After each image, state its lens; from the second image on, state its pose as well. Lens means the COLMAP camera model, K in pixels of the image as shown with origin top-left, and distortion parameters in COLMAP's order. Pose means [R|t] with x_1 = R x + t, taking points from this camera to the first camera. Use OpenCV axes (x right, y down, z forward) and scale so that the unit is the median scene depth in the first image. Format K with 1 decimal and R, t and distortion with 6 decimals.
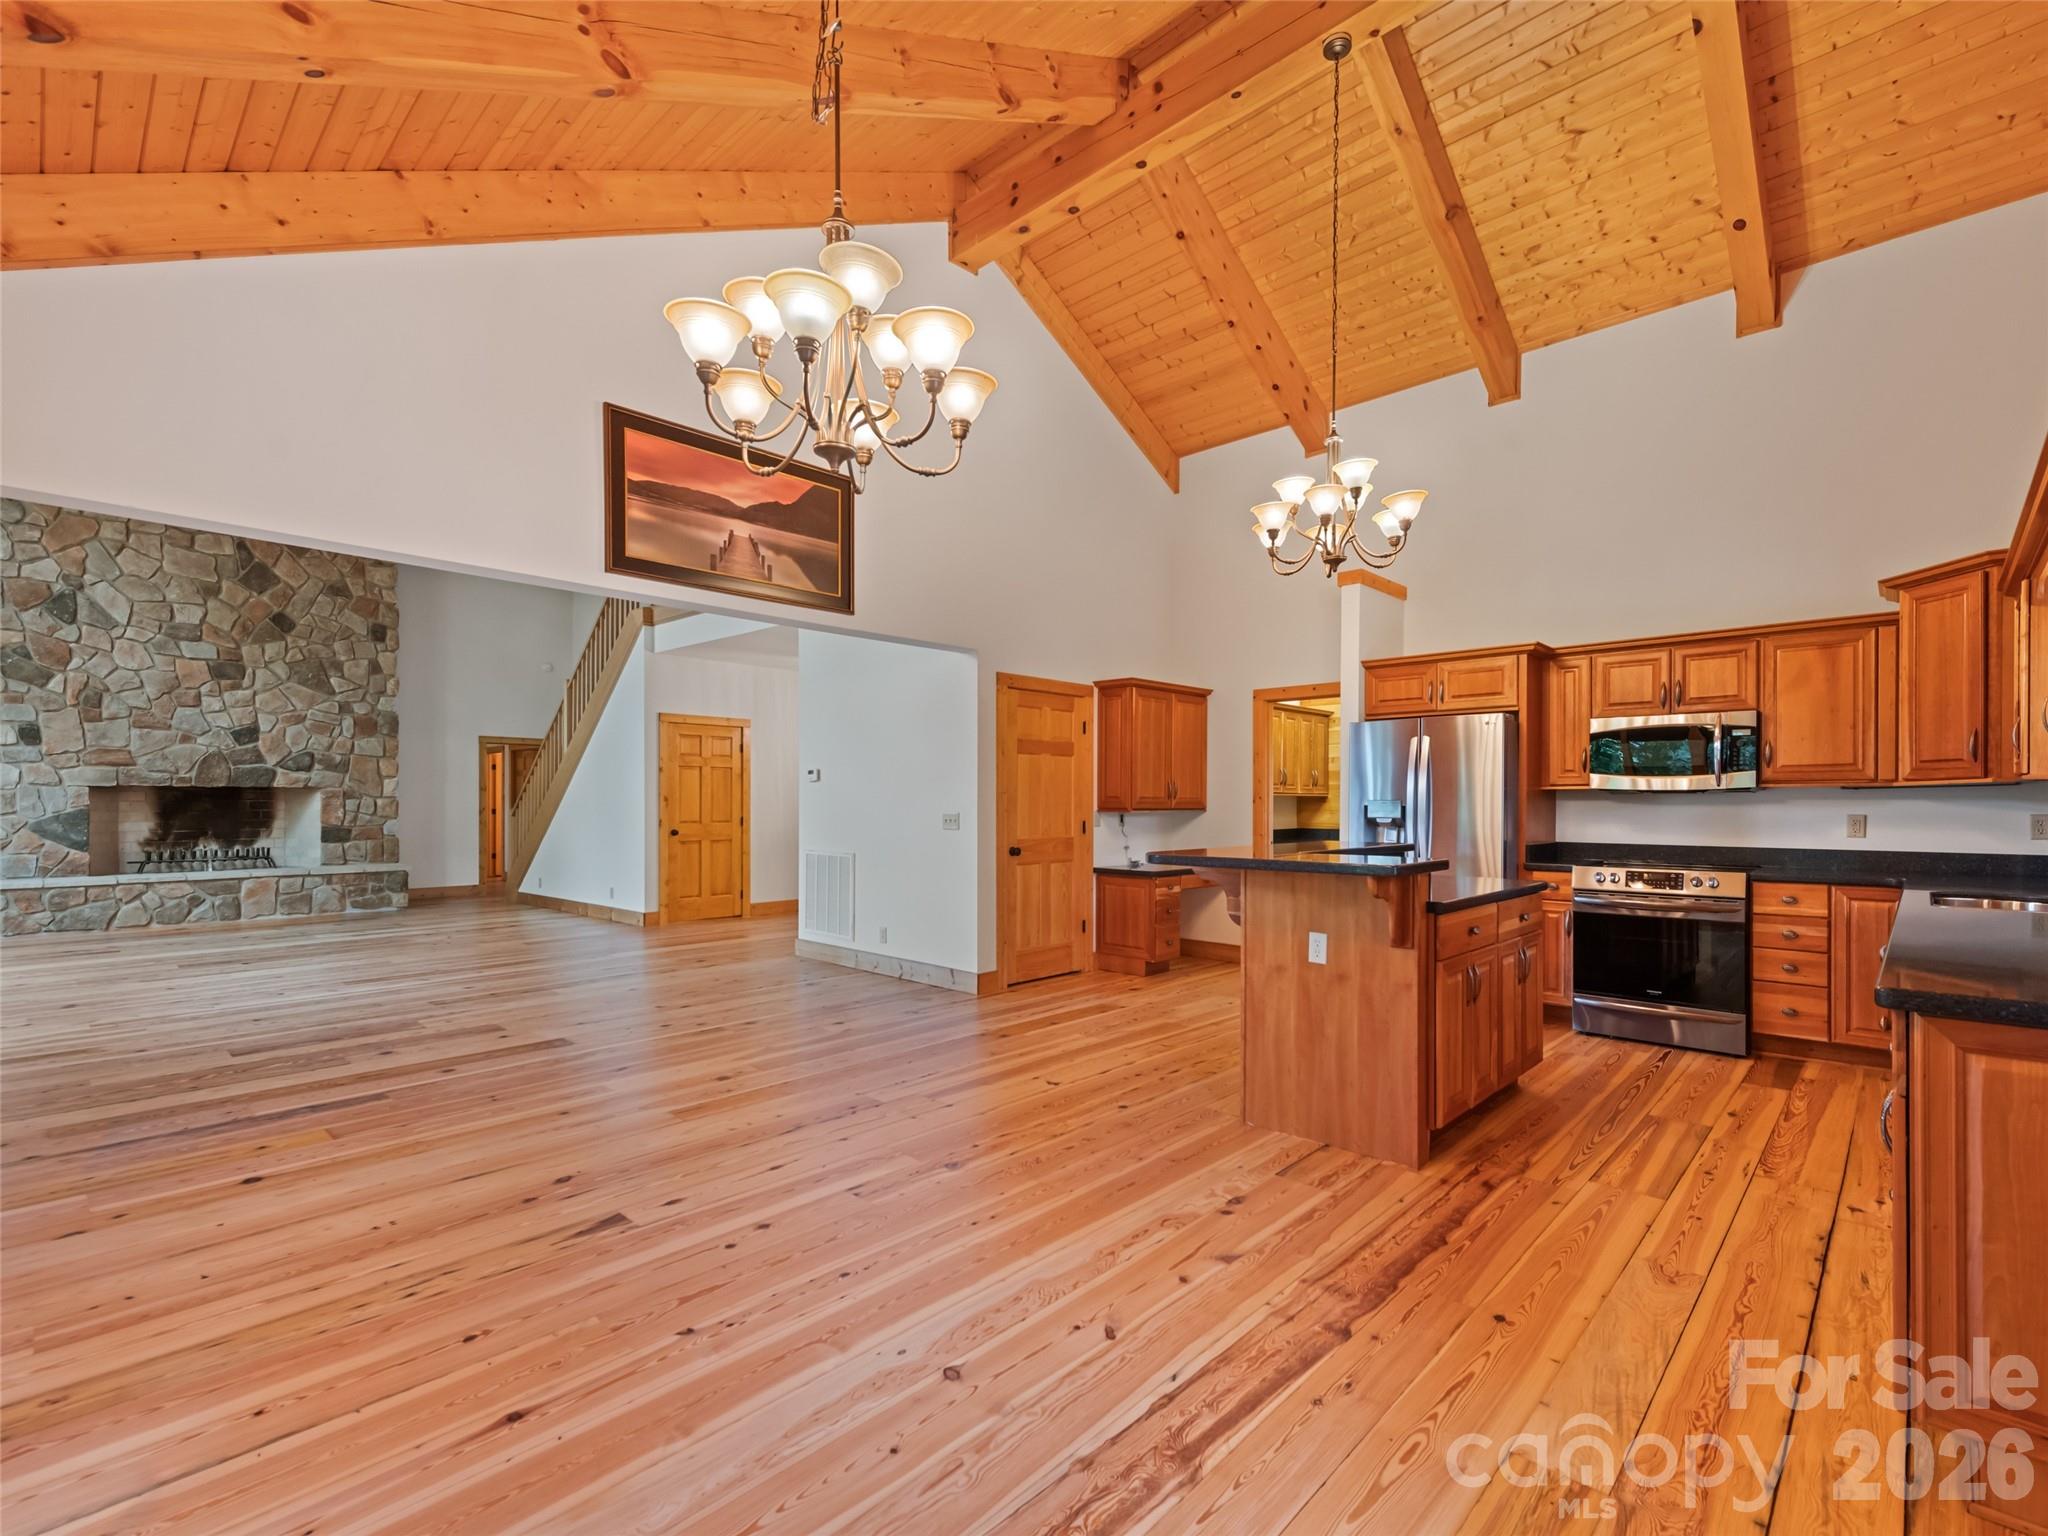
lens RADIAL K [[936.1, 0, 1055.5], [0, 936.1, 803.7], [0, 0, 1]] dist [0.018847, -0.003608]
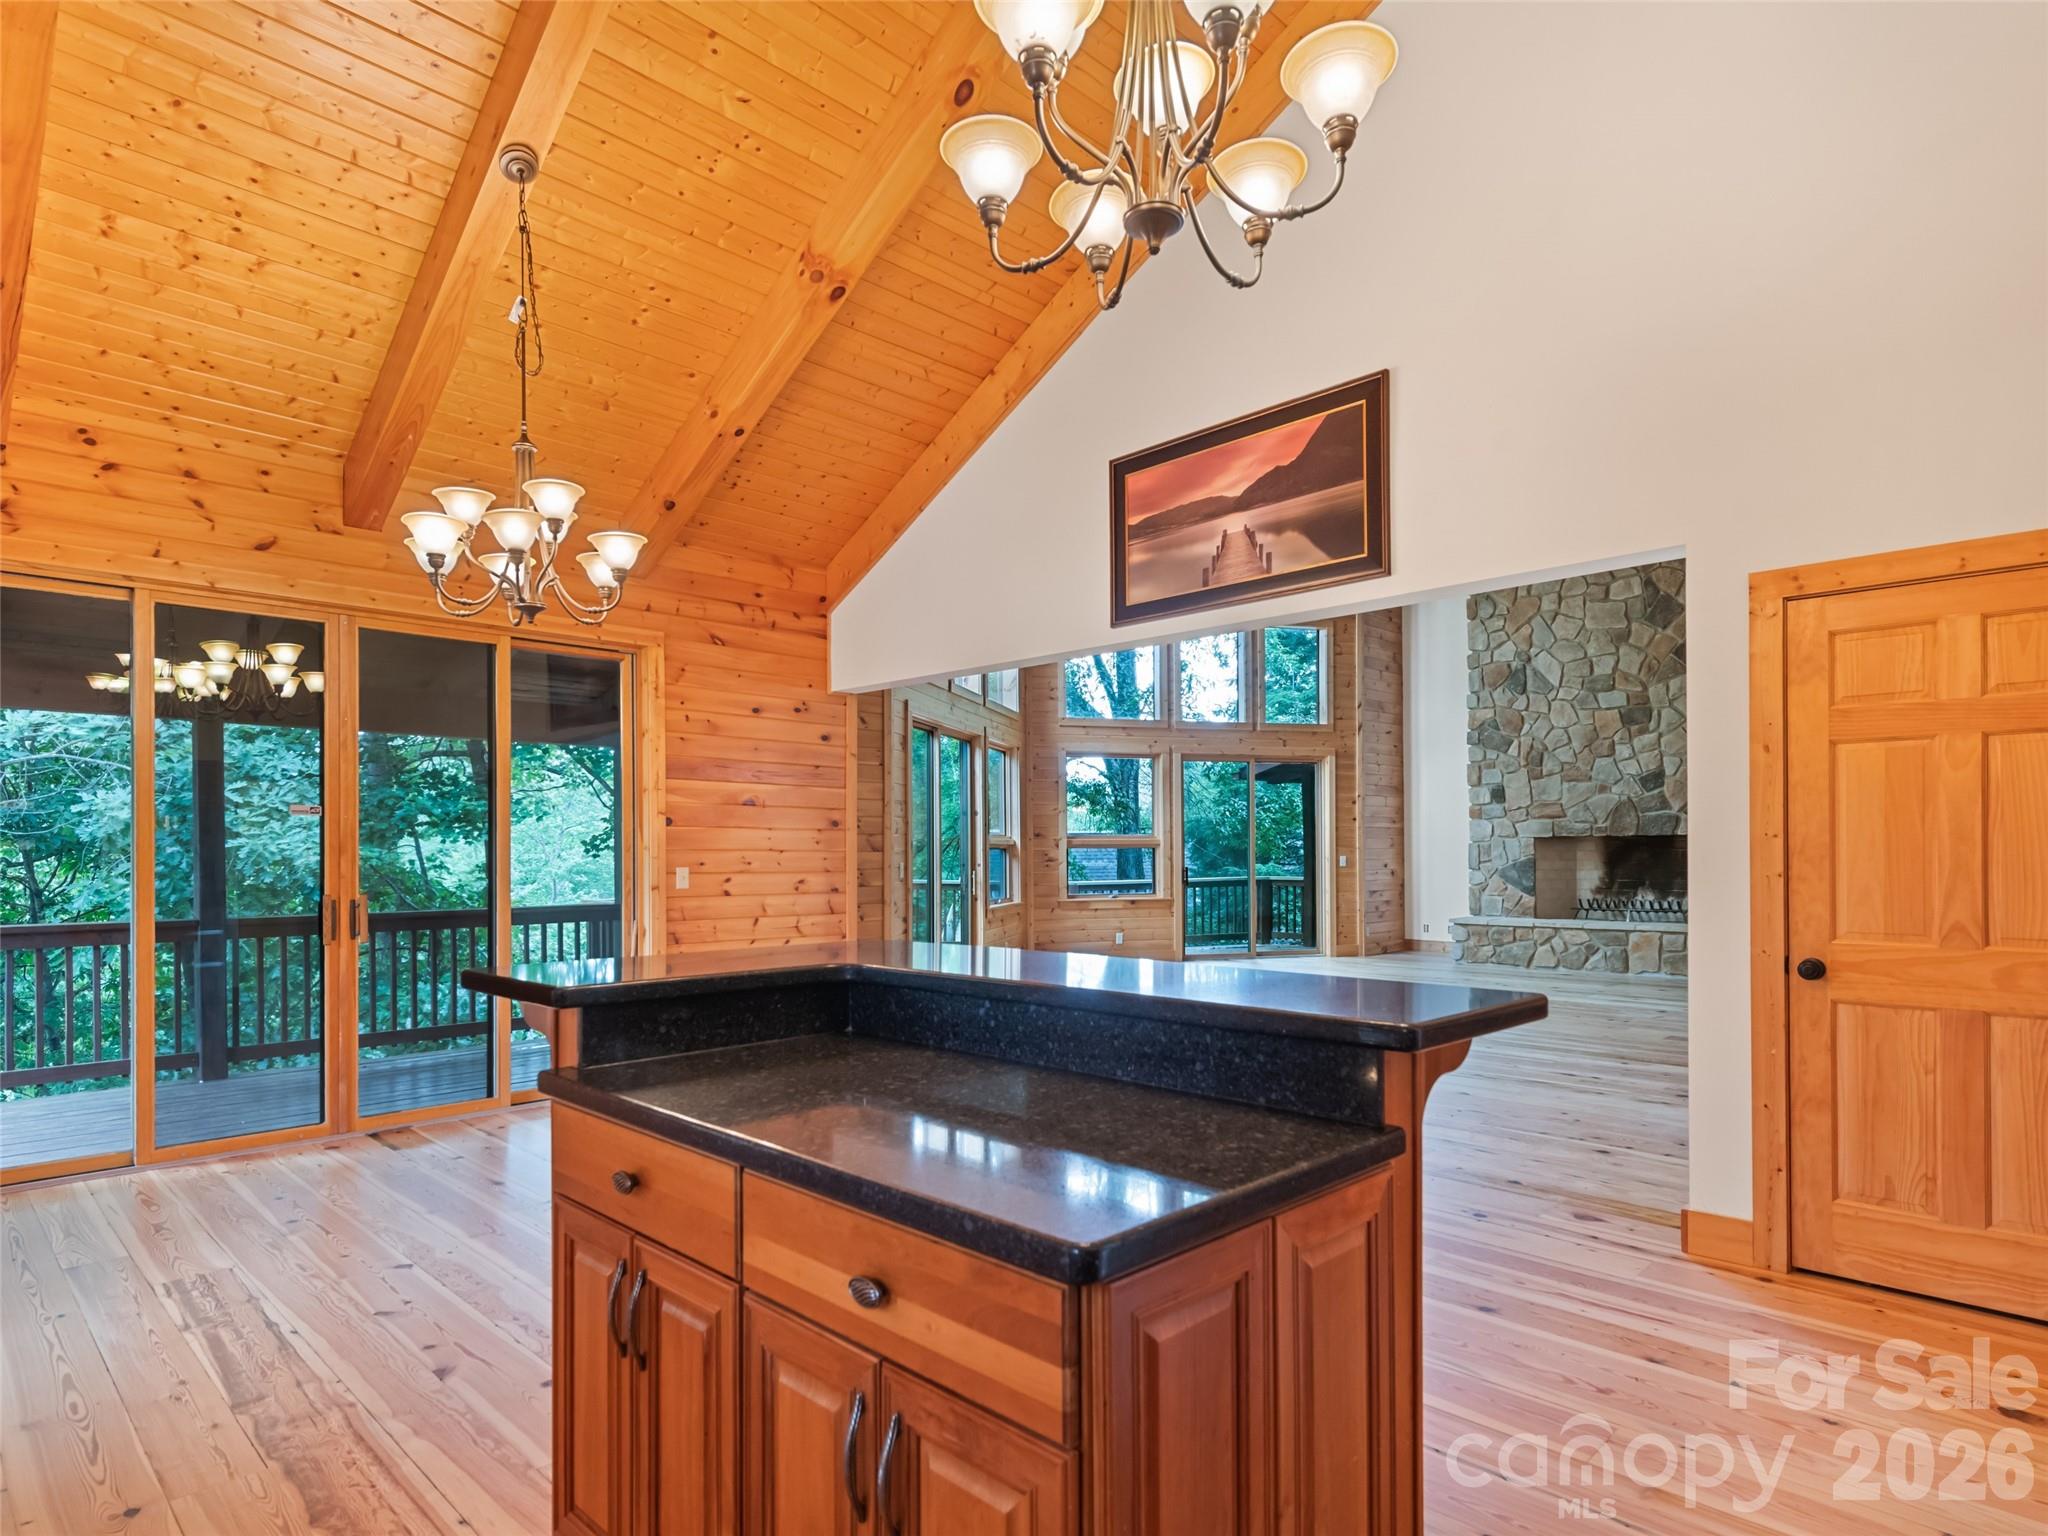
lens RADIAL K [[1123.9, 0, 982.4], [0, 1123.9, 844.9], [0, 0, 1]] dist [0.009032, -0.002186]
pose [[-0.053209, -0.006075, -0.998565, 0.339144], [0.003643, 0.999974, -0.006278, -0.003681], [0.998577, -0.003972, -0.053185, 0.431325]]
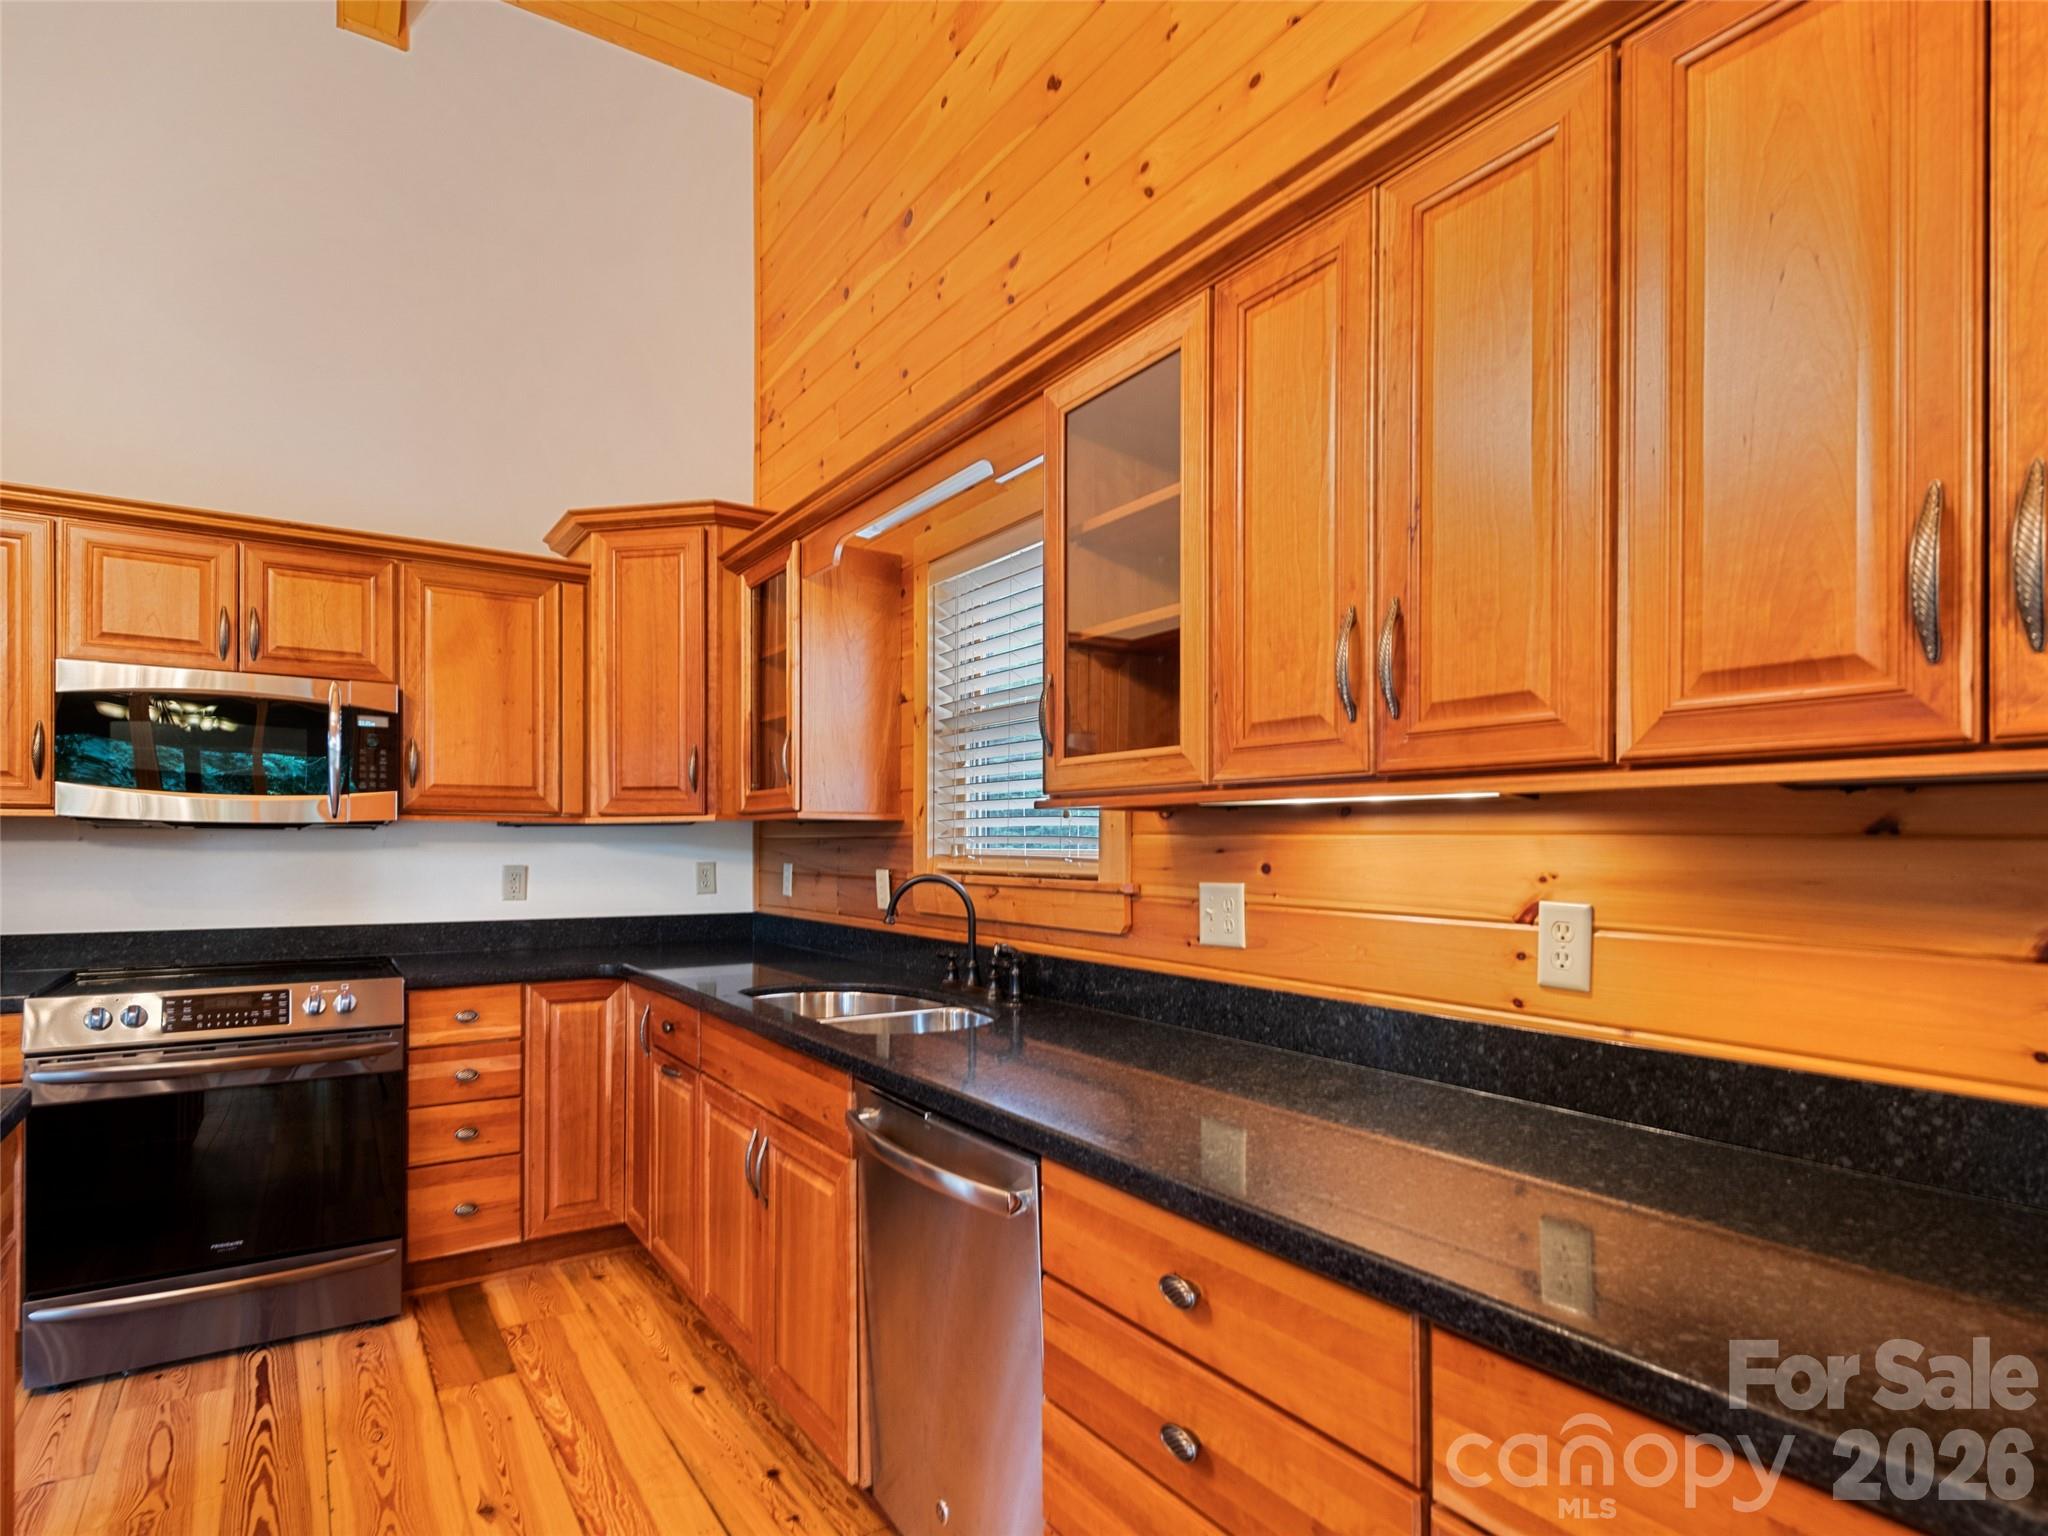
lens RADIAL K [[1090.3, 0, 1009.0], [0, 1090.3, 846.5], [0, 0, 1]] dist [0.005595, -0.002572]
pose [[0.242342, -0.003465, 0.970185, 0.108683], [-0.007109, 0.999960, 0.005348, -0.004479], [-0.970165, -0.008193, 0.242308, 0.271021]]
